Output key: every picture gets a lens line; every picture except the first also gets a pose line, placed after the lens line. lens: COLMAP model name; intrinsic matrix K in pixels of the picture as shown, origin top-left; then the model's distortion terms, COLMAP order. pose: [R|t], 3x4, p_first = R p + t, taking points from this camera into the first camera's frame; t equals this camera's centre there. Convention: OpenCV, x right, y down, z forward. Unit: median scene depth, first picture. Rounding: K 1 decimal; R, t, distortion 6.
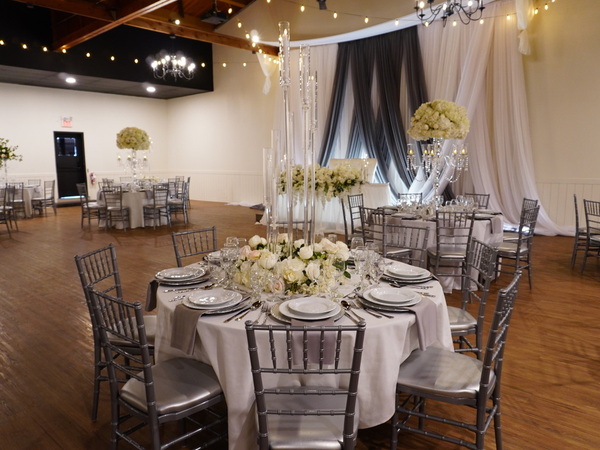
lens RADIAL K [[445.8, 0, 300.0], [0, 445.8, 225.0], [0, 0, 1]] dist [-0.003104, 0.001588]
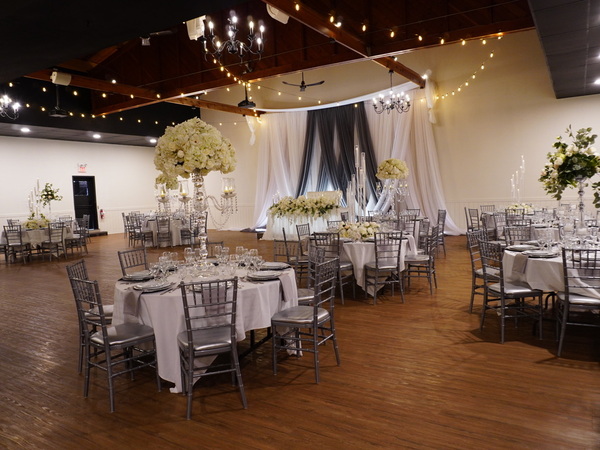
lens RADIAL K [[445.8, 0, 300.0], [0, 445.8, 225.0], [0, 0, 1]] dist [-0.003104, 0.001588]
pose [[0.986308, -0.041077, 0.159719, -0.188107], [0.052688, 0.996213, -0.069158, 0.052266], [-0.156273, 0.076627, 0.984737, -0.375717]]
